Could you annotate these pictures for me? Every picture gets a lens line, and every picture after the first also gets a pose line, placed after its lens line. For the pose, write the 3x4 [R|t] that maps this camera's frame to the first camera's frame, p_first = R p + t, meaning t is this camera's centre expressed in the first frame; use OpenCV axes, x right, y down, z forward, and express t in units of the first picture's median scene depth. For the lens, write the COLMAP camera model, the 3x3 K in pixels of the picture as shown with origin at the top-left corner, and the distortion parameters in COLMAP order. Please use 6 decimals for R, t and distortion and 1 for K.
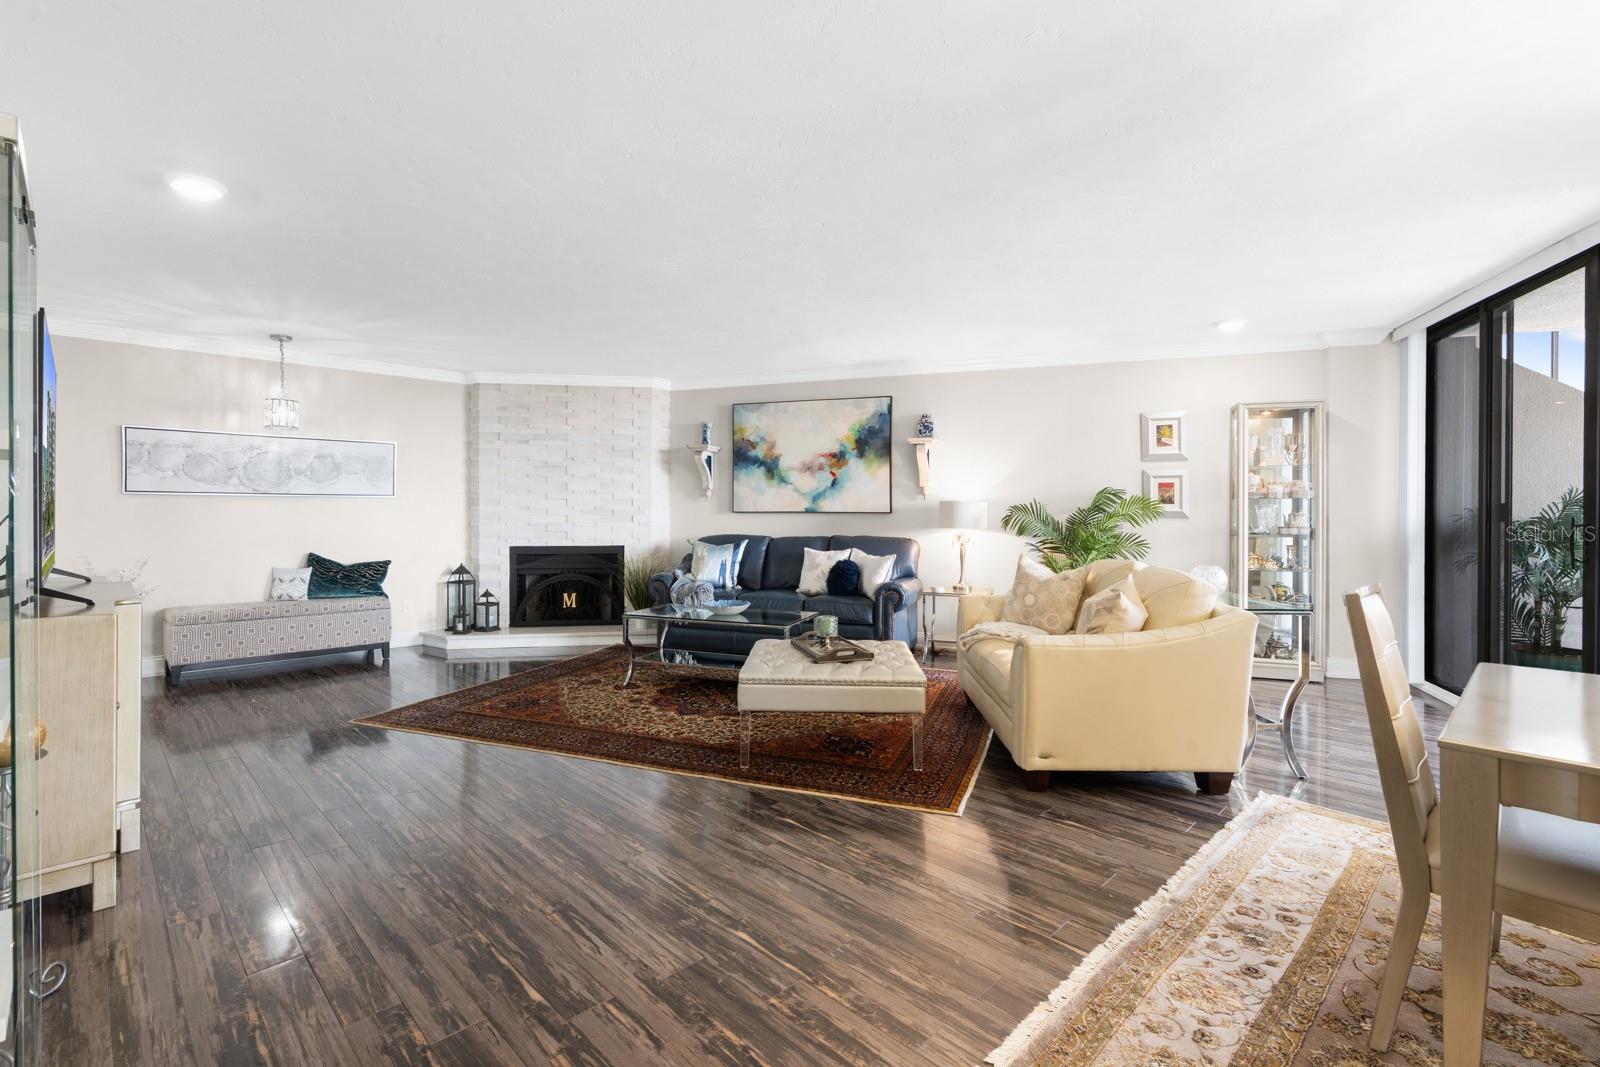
lens RADIAL K [[731.9, 0, 811.1], [0, 731.9, 522.3], [0, 0, 1]] dist [-0.014923, 0.004800]
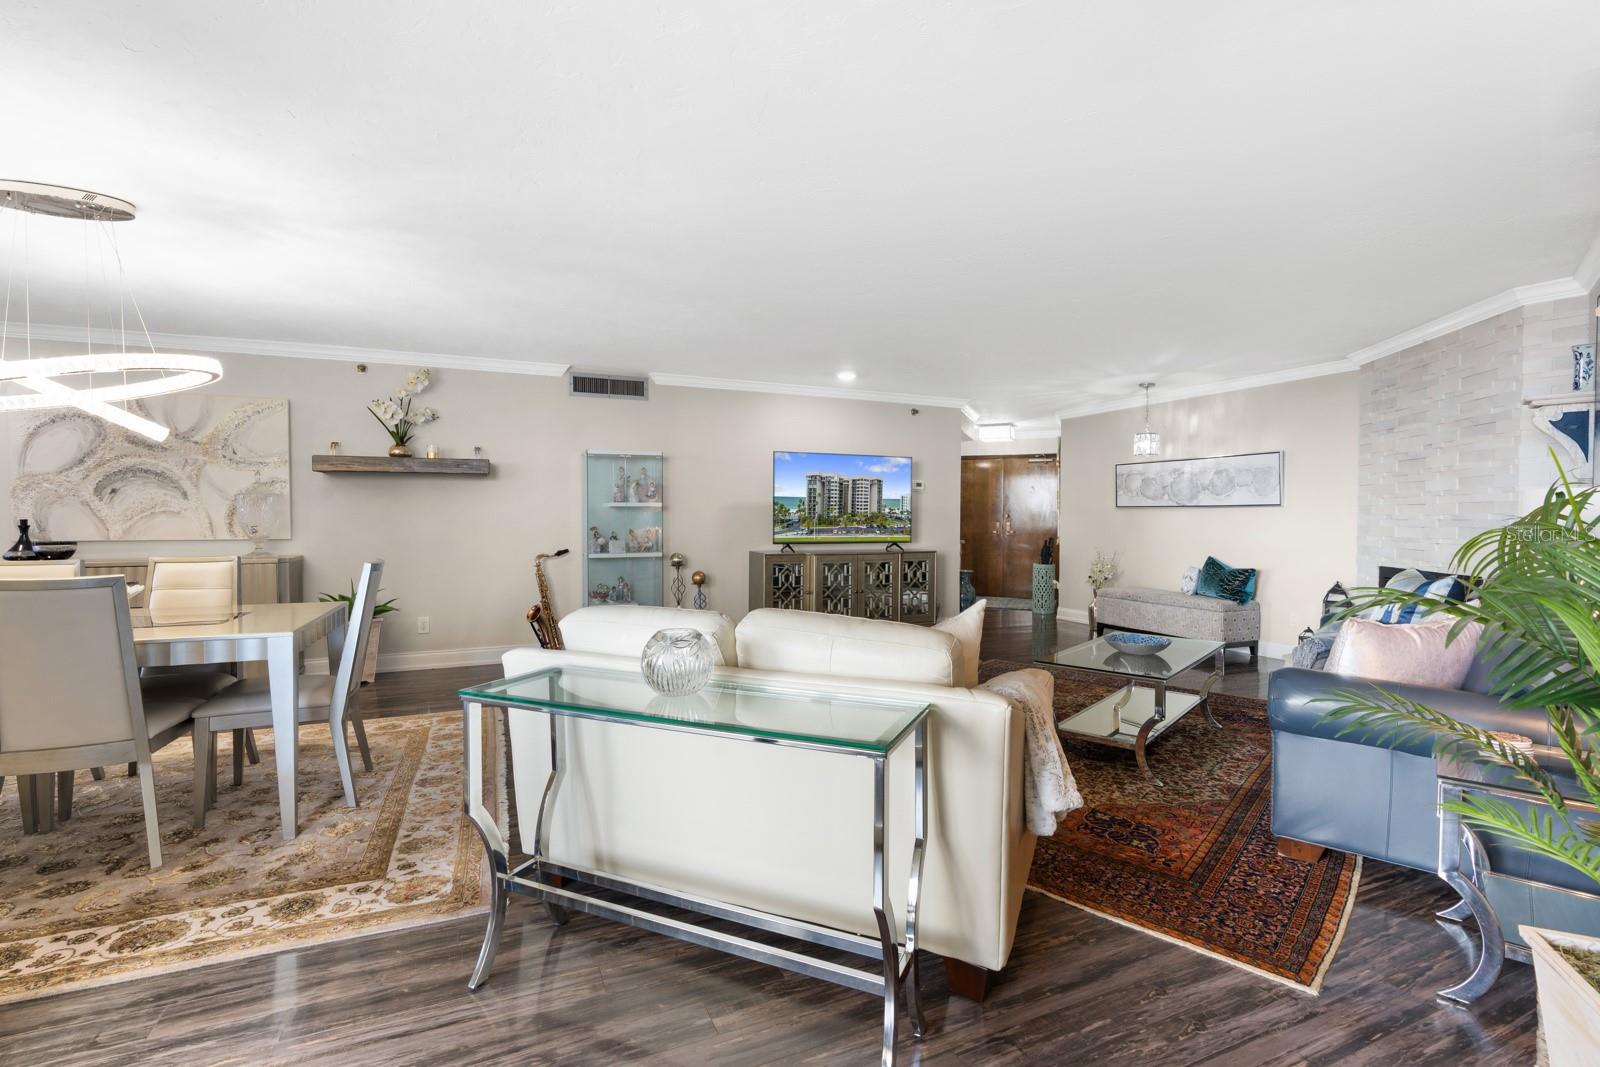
lens RADIAL K [[731.9, 0, 789.3], [0, 731.9, 539.5], [0, 0, 1]] dist [-0.014923, 0.004800]
pose [[-0.383871, 0.024865, -0.923052, 0.551207], [-0.017521, 0.999261, 0.034204, -0.011040], [0.923221, 0.029302, -0.383151, 0.715429]]
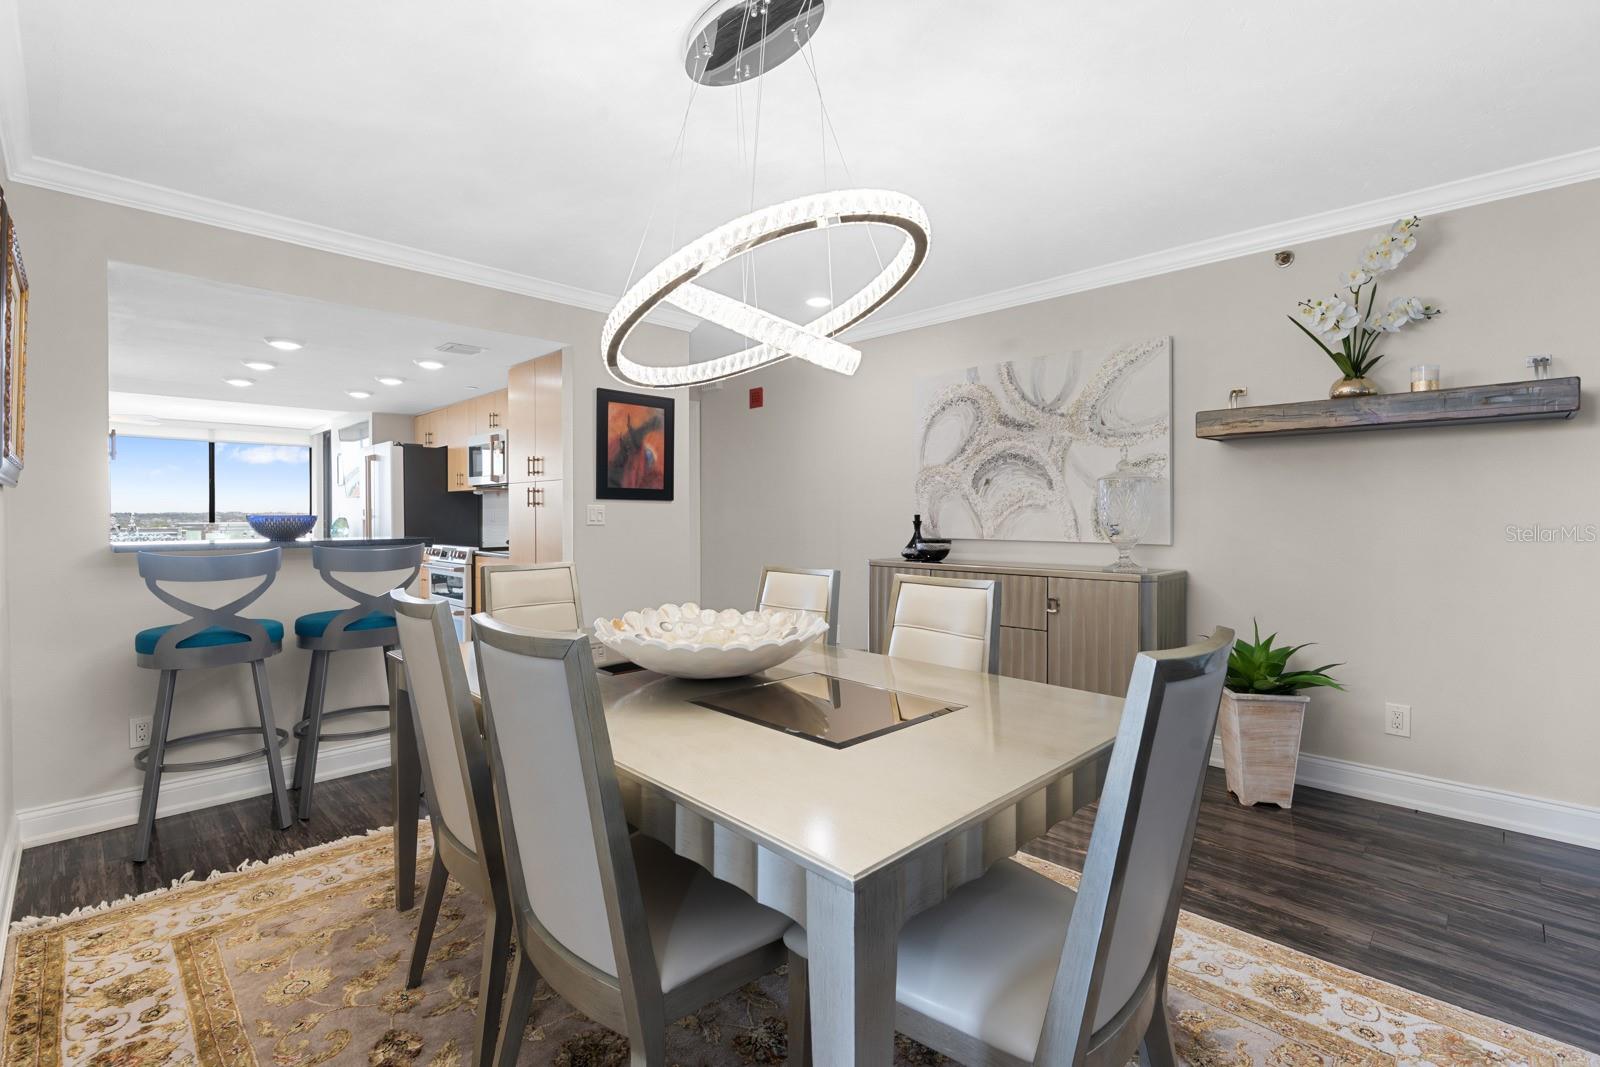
lens RADIAL K [[731.9, 0, 806.6], [0, 731.9, 517.4], [0, 0, 1]] dist [-0.014923, 0.004800]
pose [[-0.999889, -0.001902, -0.014760, 0.291995], [-0.002249, 0.999720, 0.023562, -0.006530], [0.014711, 0.023592, -0.999613, 0.425150]]
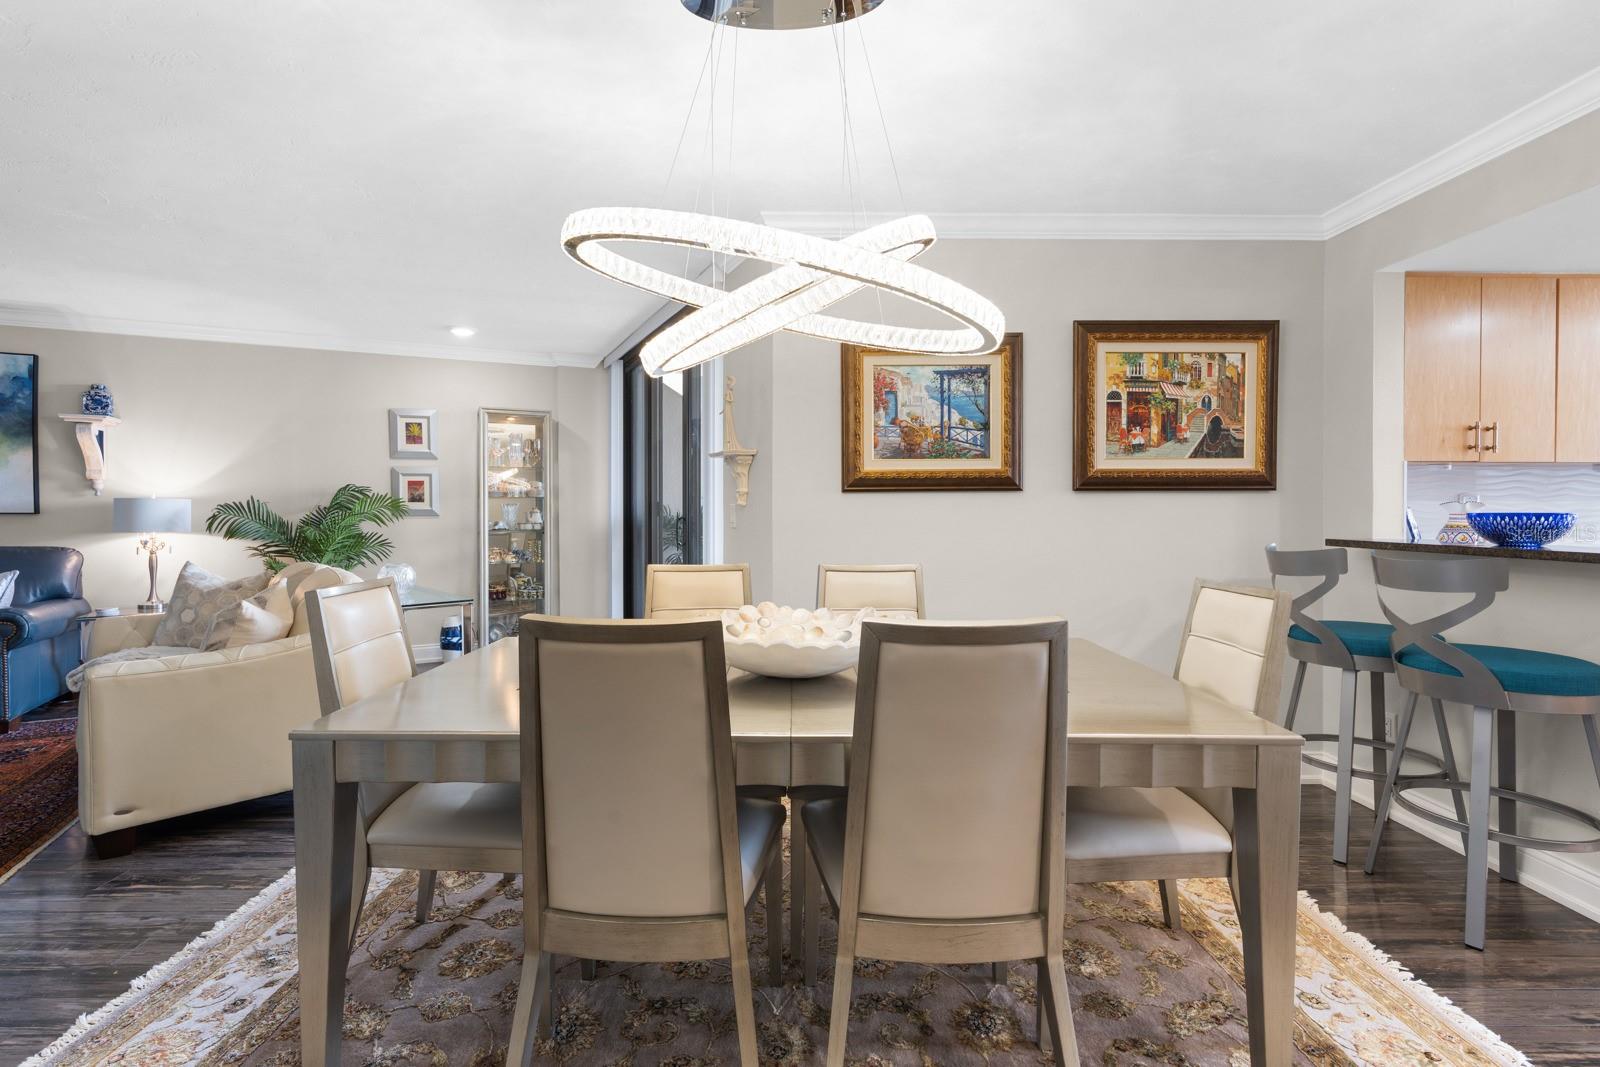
lens RADIAL K [[731.9, 0, 759.3], [0, 731.9, 523.2], [0, 0, 1]] dist [-0.014923, 0.004800]
pose [[0.698691, -0.017021, 0.715221, 0.119695], [0.014839, 0.999847, 0.009298, 0.001251], [-0.715270, 0.004116, 0.698836, -0.036336]]
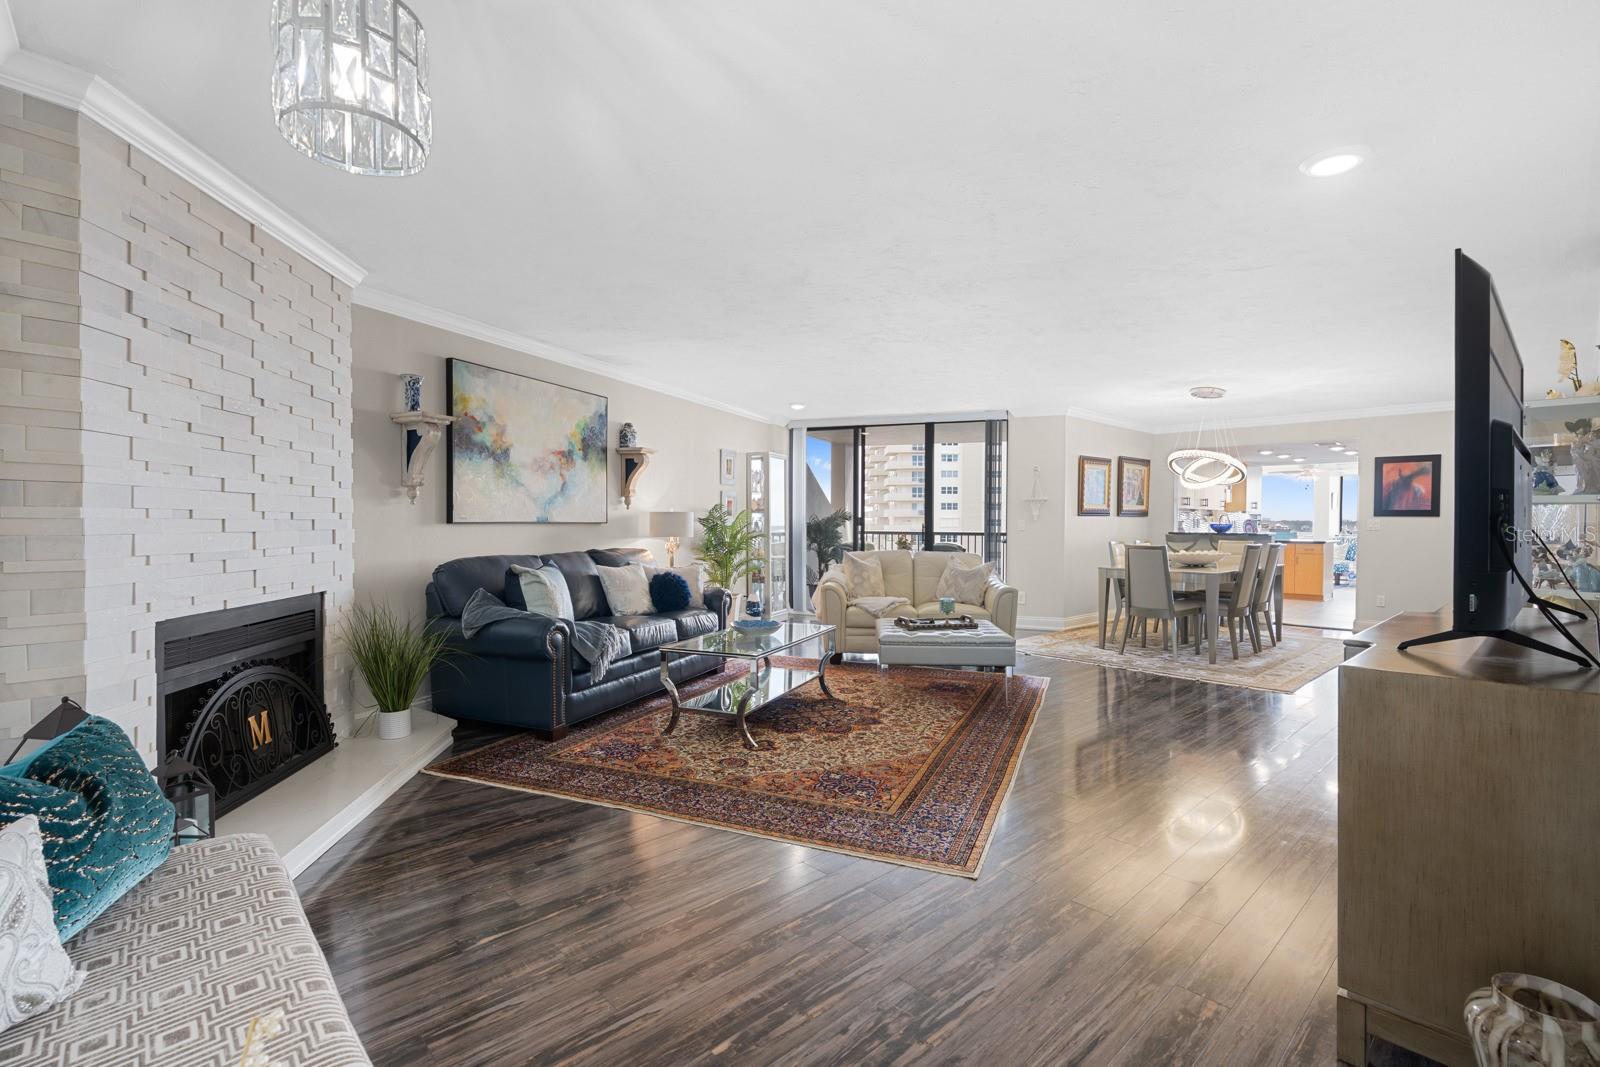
lens RADIAL K [[731.9, 0, 814.7], [0, 731.9, 530.3], [0, 0, 1]] dist [-0.014923, 0.004800]
pose [[0.033817, -0.011633, 0.999360, -0.758526], [0.014553, 0.999832, 0.011146, -0.010496], [-0.999322, 0.014167, 0.033981, 0.670668]]
